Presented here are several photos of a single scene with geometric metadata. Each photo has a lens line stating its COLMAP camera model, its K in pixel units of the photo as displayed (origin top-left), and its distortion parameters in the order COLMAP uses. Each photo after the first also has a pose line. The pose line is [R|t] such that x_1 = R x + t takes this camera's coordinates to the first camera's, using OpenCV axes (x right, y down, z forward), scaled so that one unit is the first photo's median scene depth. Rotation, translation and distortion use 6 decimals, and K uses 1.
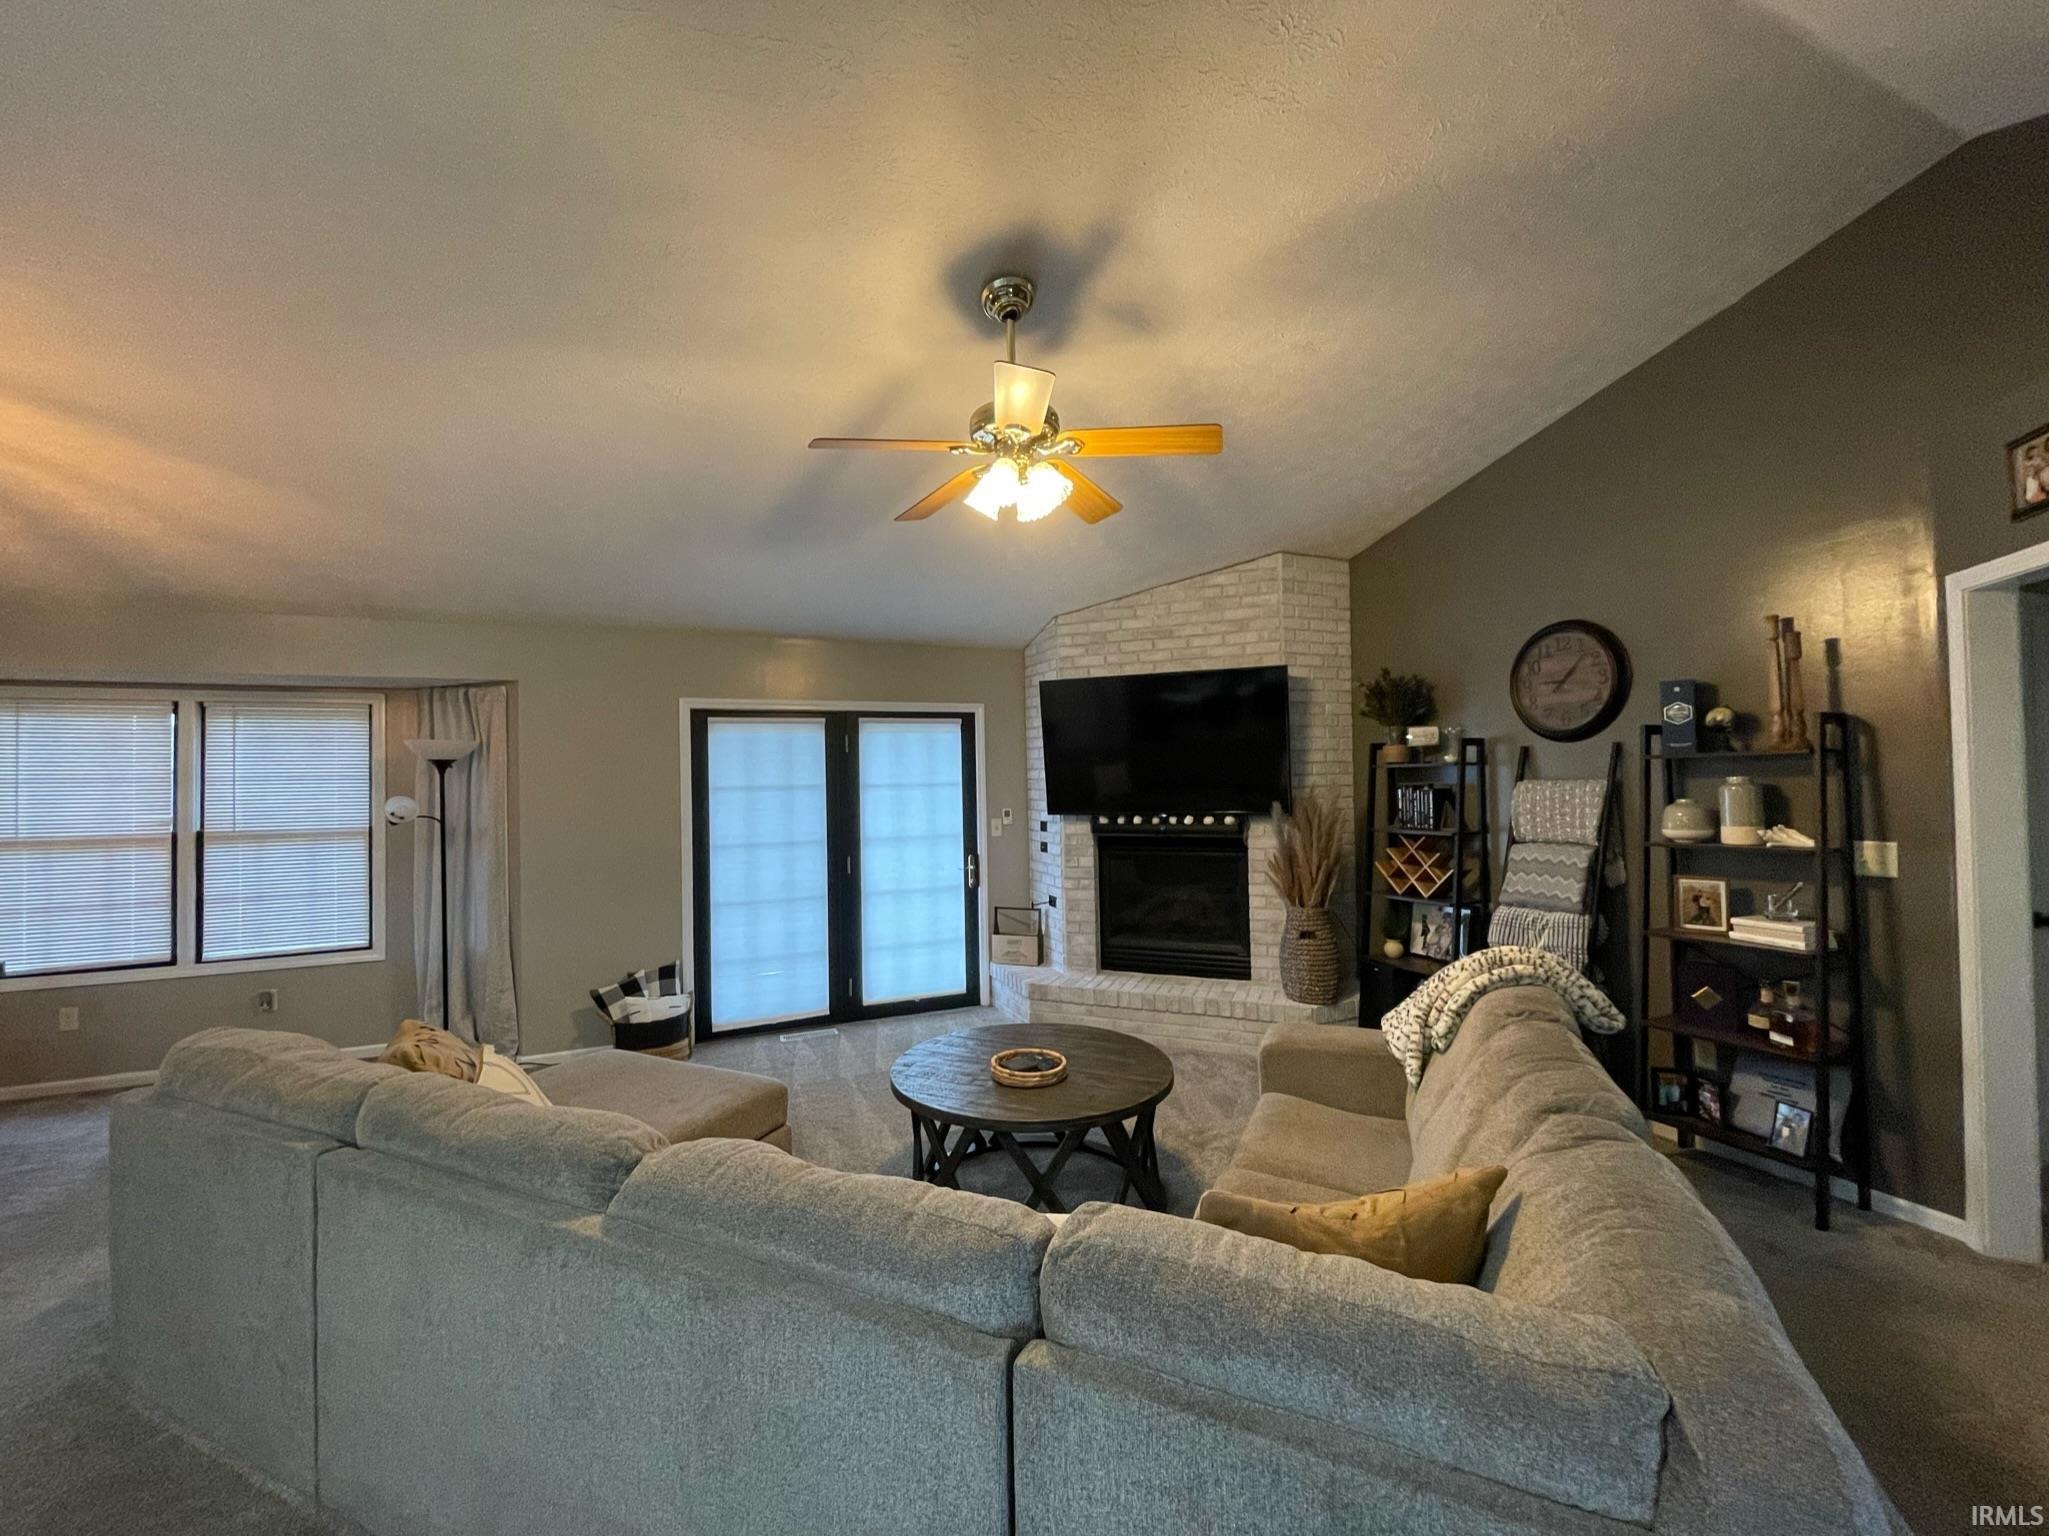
lens RADIAL K [[826.4, 0, 1024.5], [0, 826.4, 768.0], [0, 0, 1]] dist [0.001183, 0.000066]
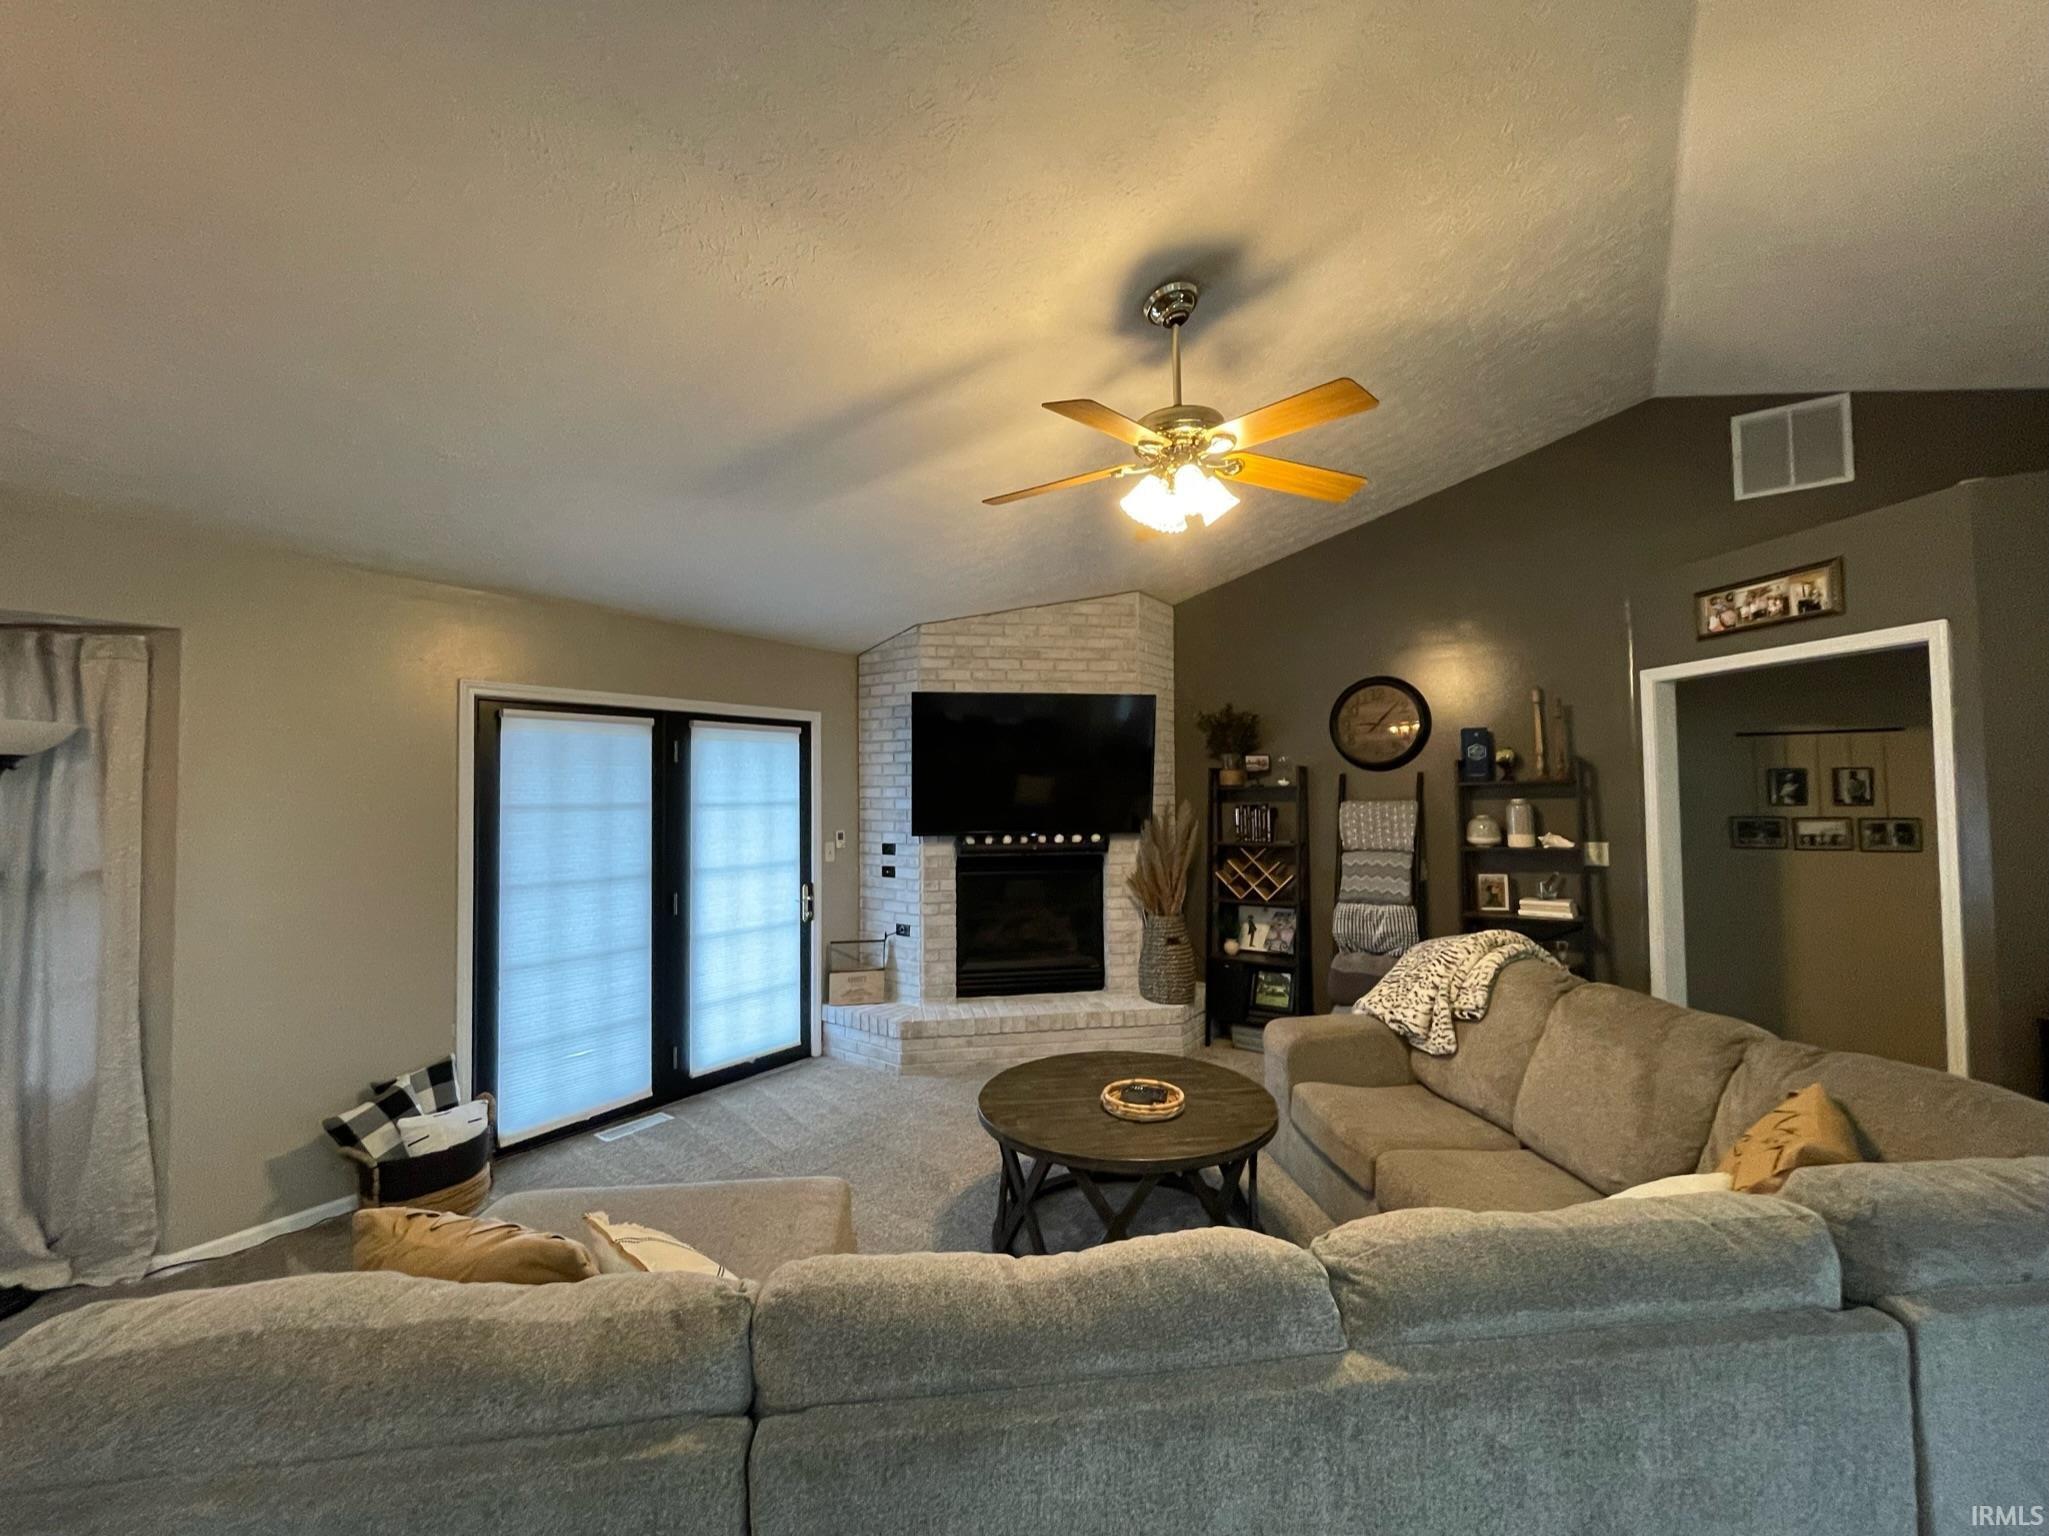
lens RADIAL K [[823.2, 0, 1024.5], [0, 823.2, 768.0], [0, 0, 1]] dist [-0.000953, -0.000115]
pose [[0.855575, 0.025909, 0.517030, -0.362552], [-0.012277, 0.999481, -0.029768, 0.006139], [-0.517533, 0.019121, 0.855450, 0.149611]]
